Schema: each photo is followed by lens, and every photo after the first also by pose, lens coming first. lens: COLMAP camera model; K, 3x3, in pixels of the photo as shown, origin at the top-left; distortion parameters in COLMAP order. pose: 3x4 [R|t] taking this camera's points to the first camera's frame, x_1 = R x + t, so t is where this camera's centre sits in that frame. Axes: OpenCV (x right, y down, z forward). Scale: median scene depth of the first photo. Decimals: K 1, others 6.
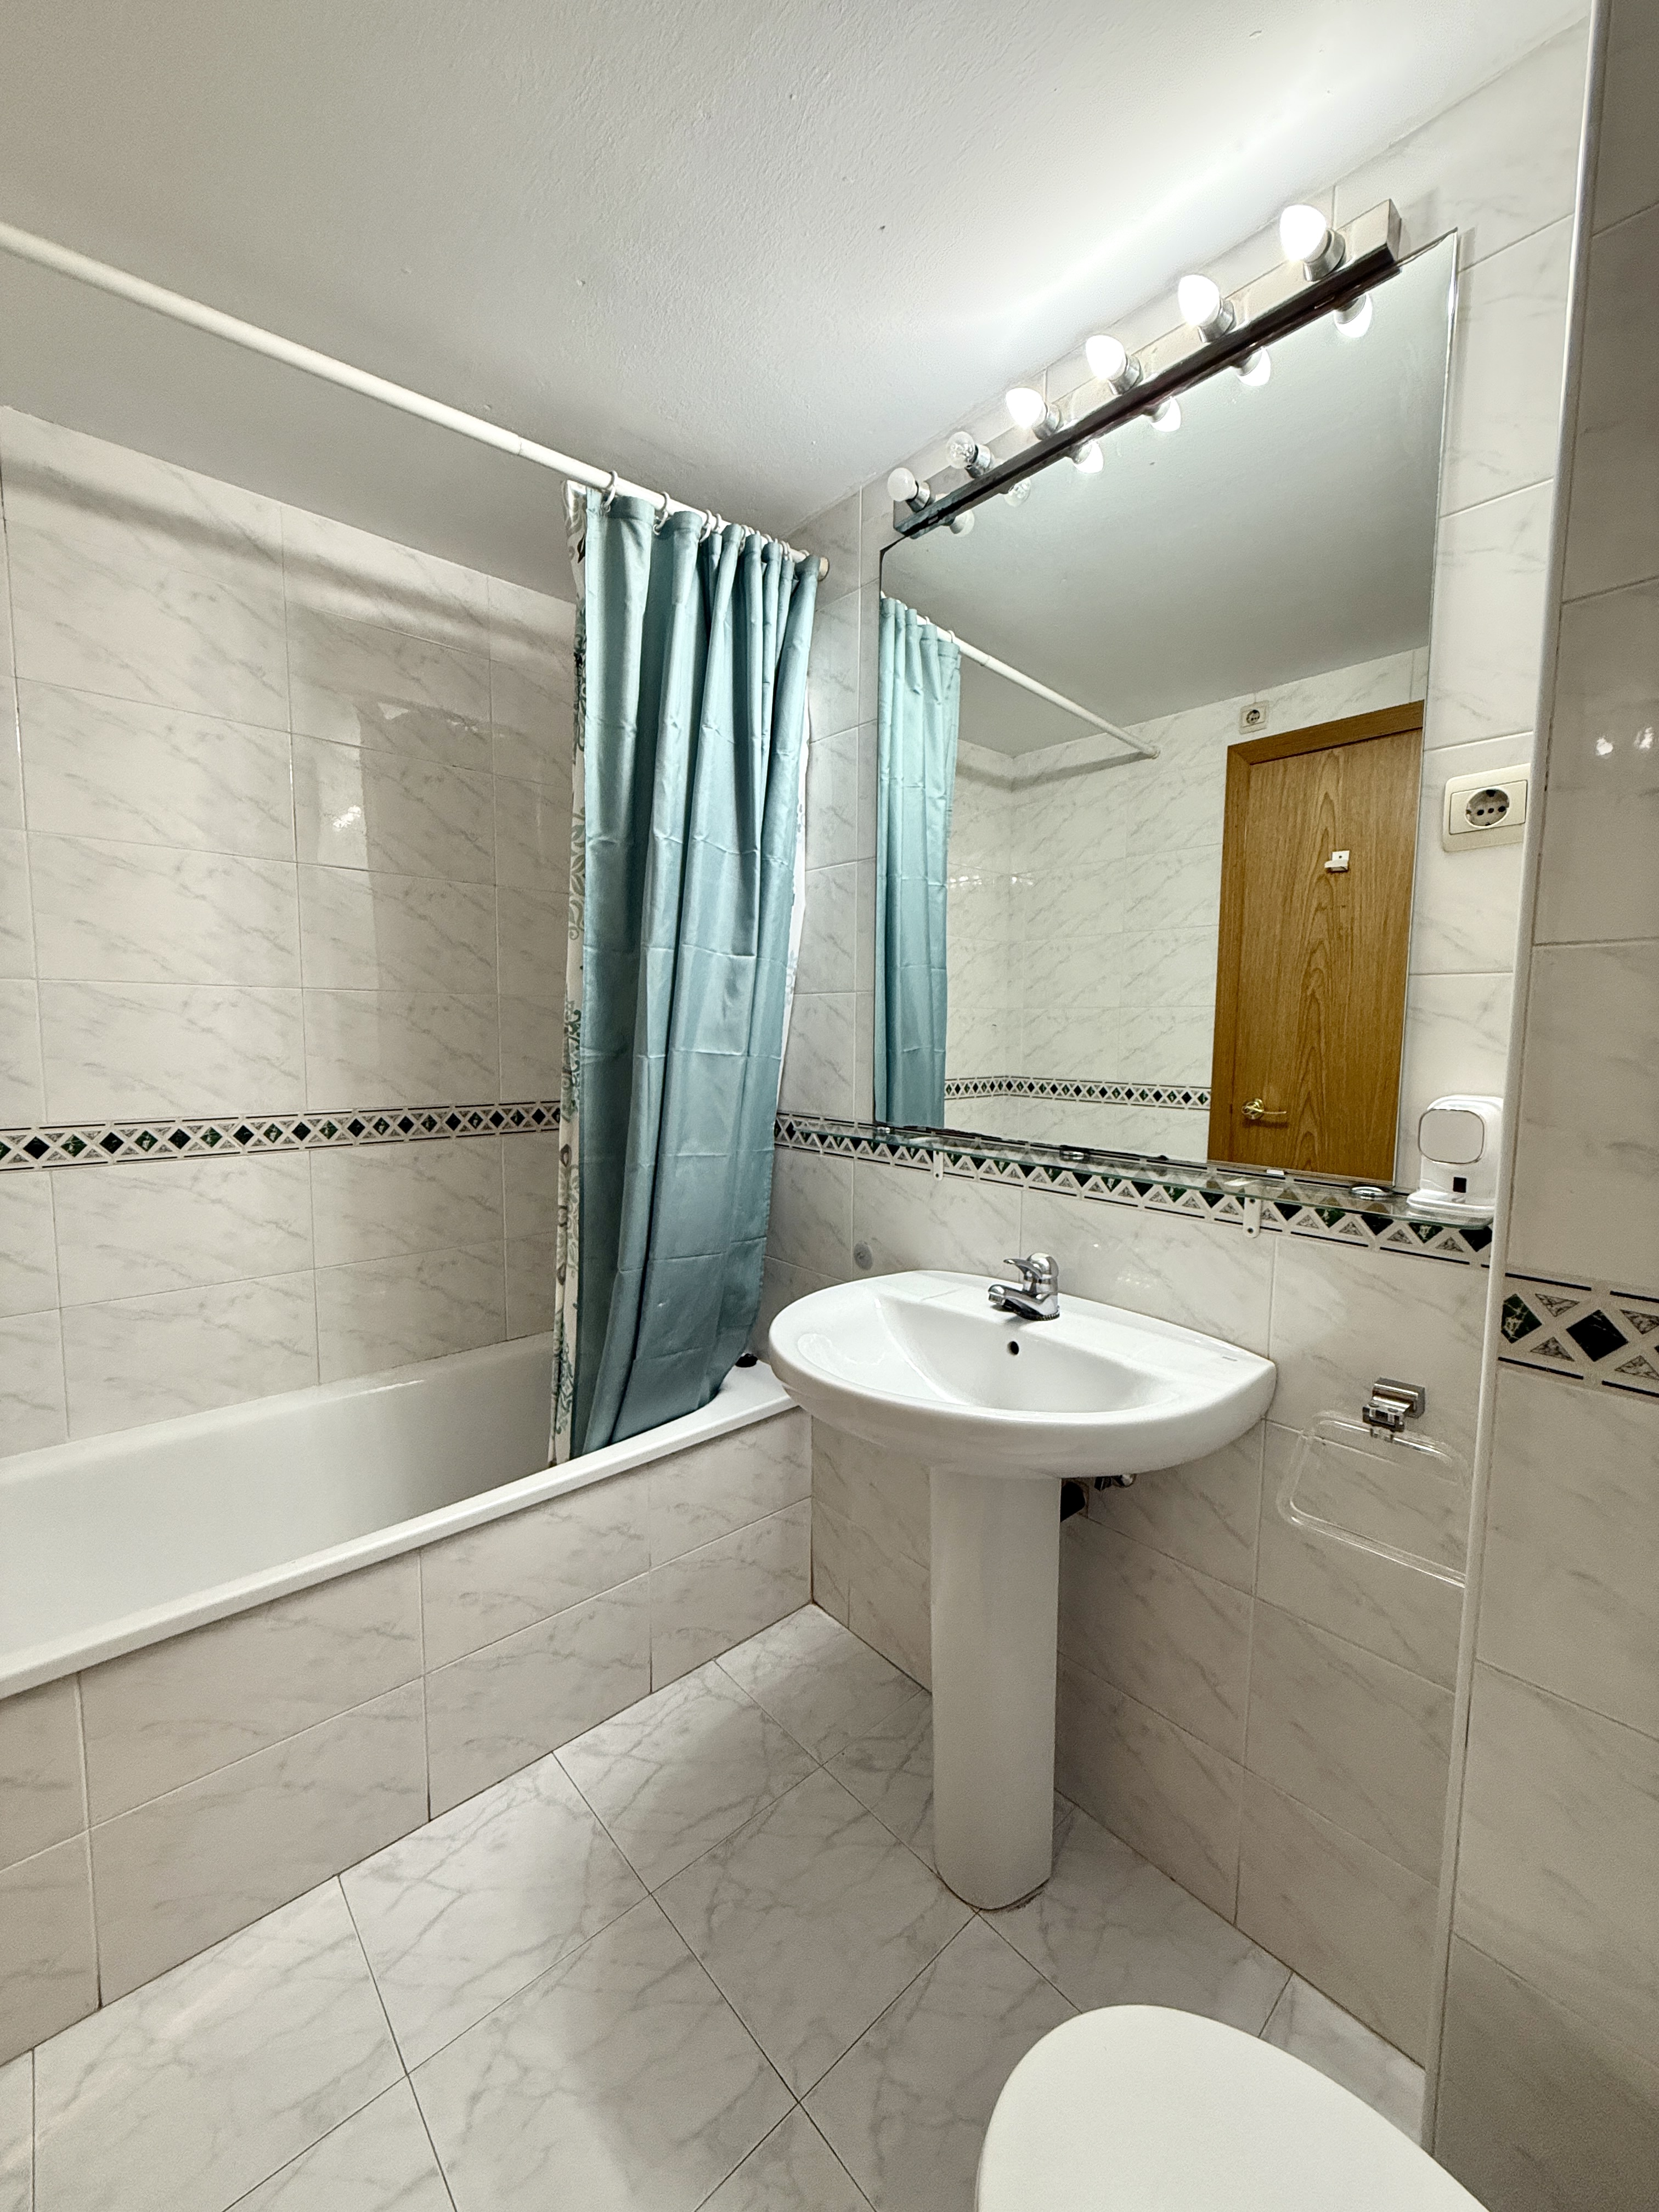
lens RADIAL K [[876.8, 0, 832.1], [0, 876.8, 1108.0], [0, 0, 1]] dist [0.001803, -0.000486]
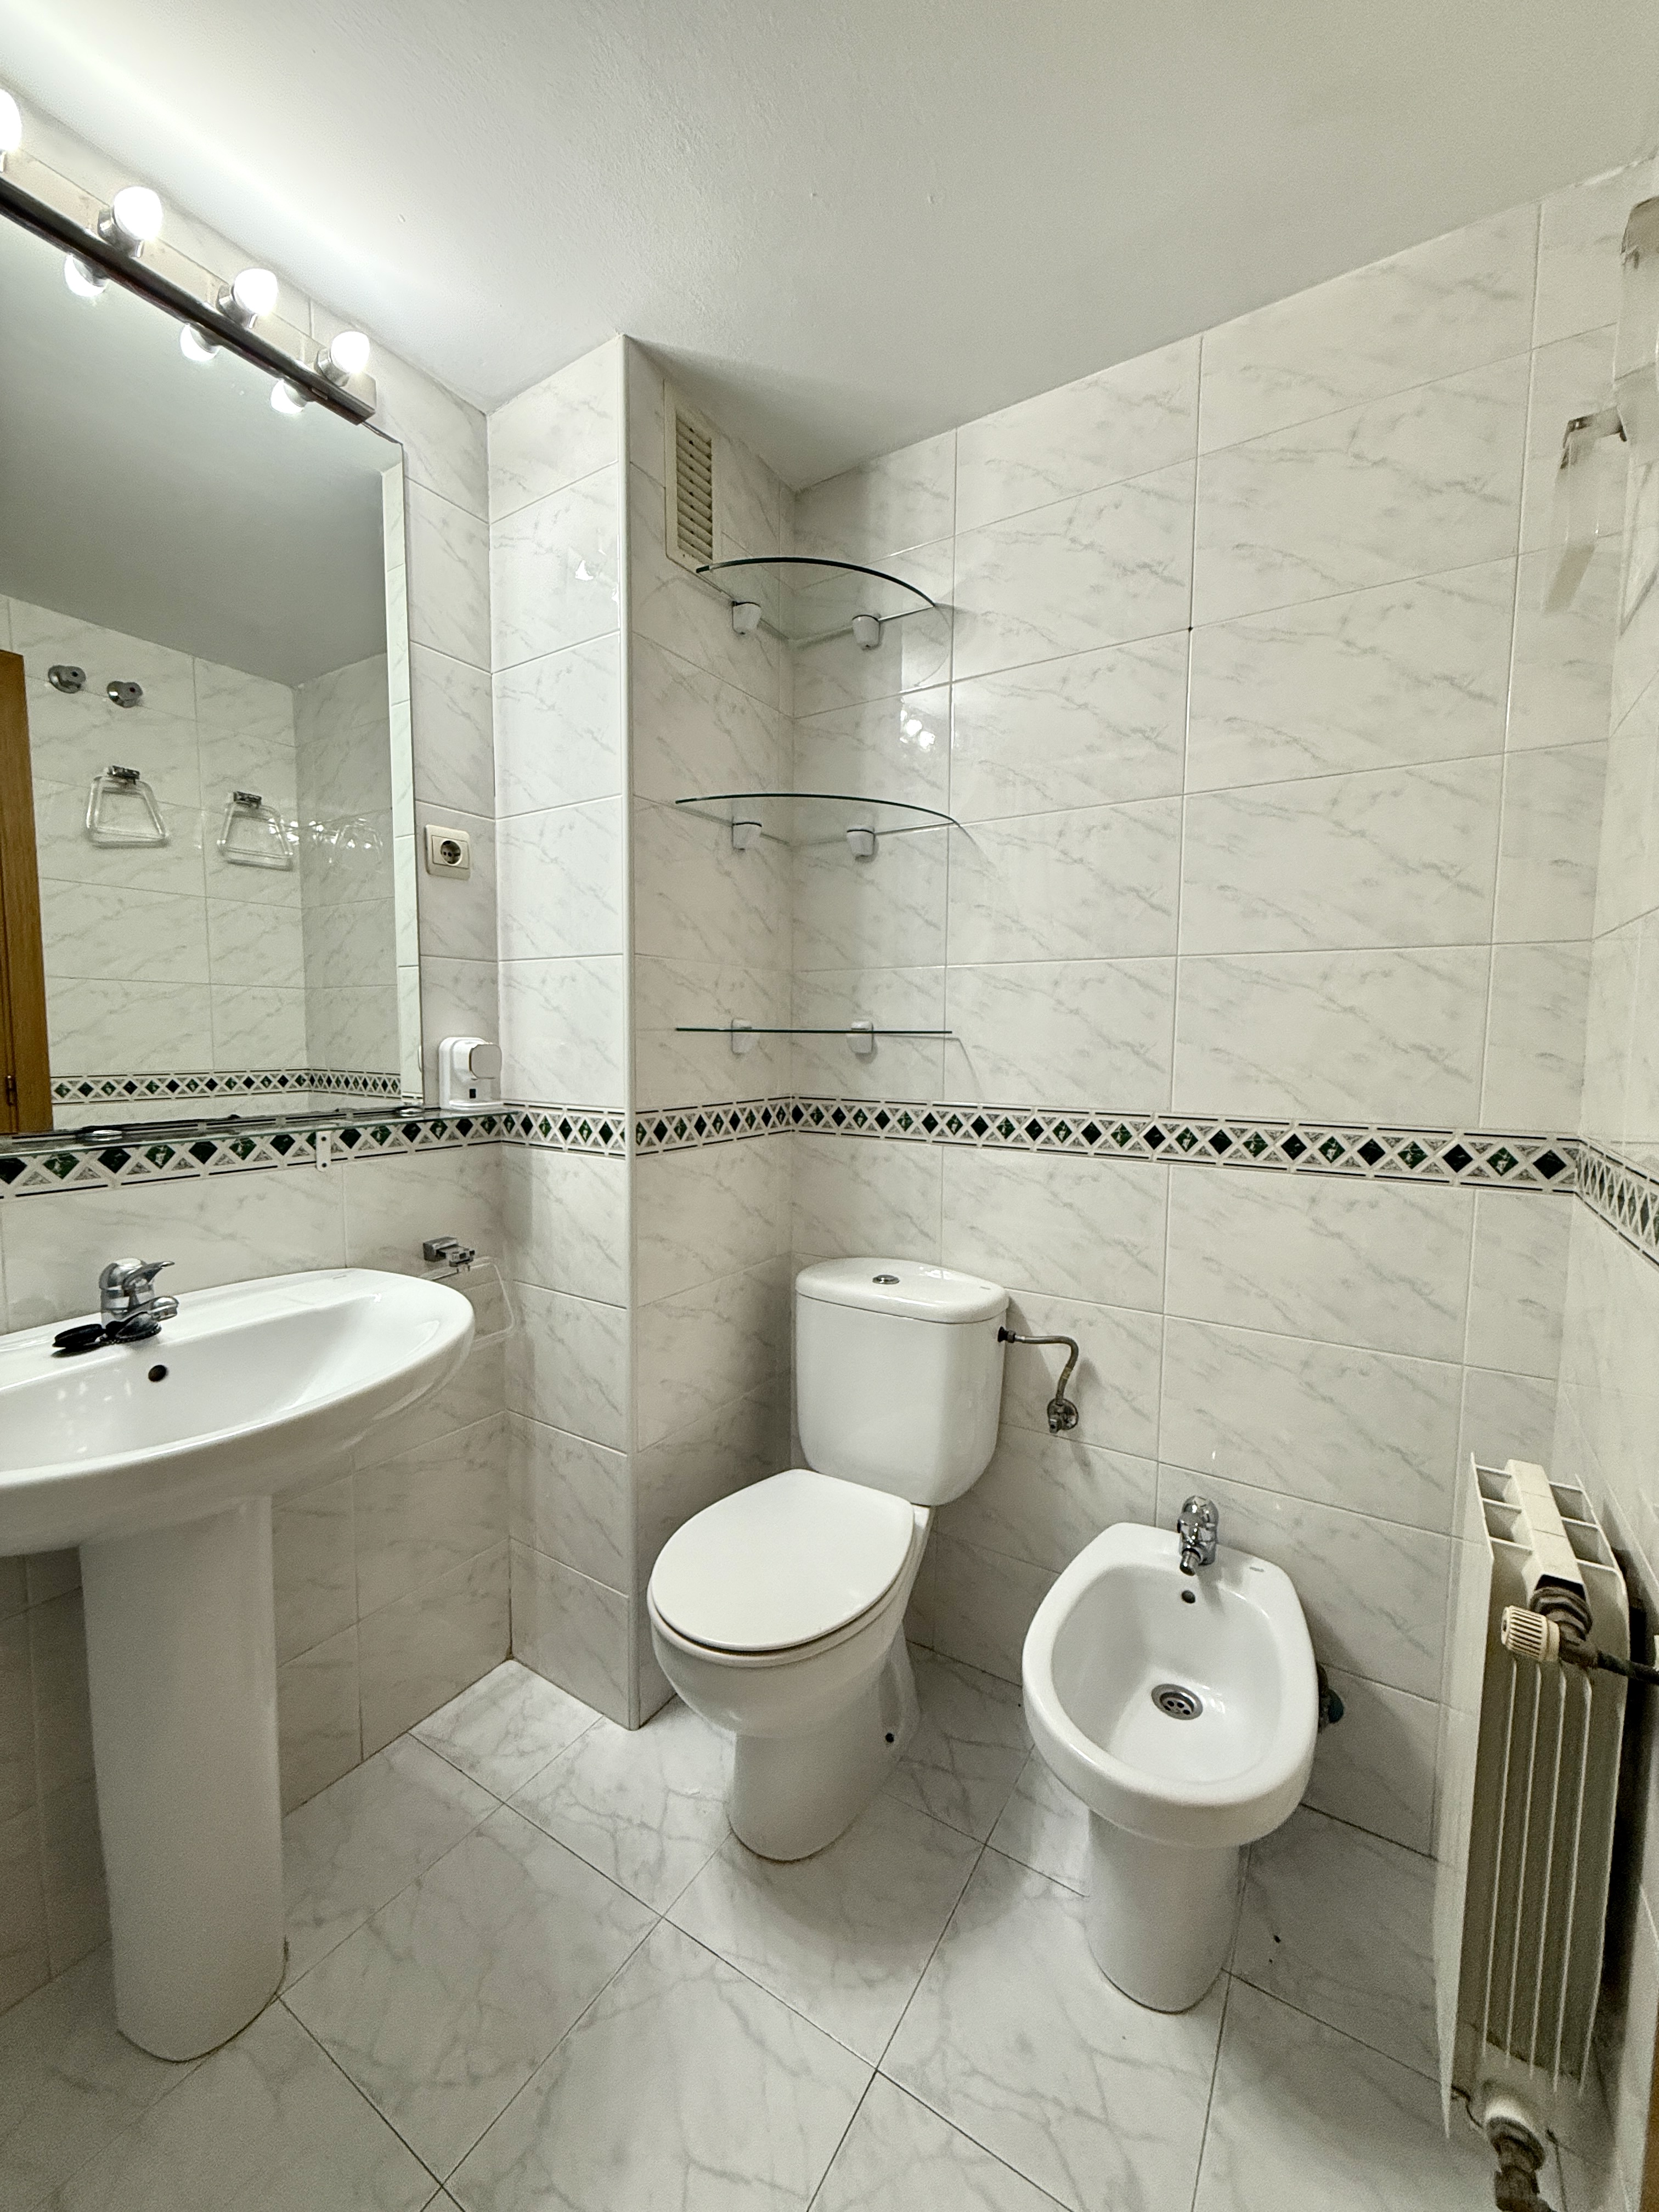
lens RADIAL K [[876.8, 0, 818.9], [0, 876.8, 1108.3], [0, 0, 1]] dist [0.001803, -0.000486]
pose [[-0.260926, -0.091763, 0.960988, -0.595695], [0.079618, 0.990035, 0.116154, -0.012010], [-0.962070, 0.106819, -0.251020, 0.496121]]
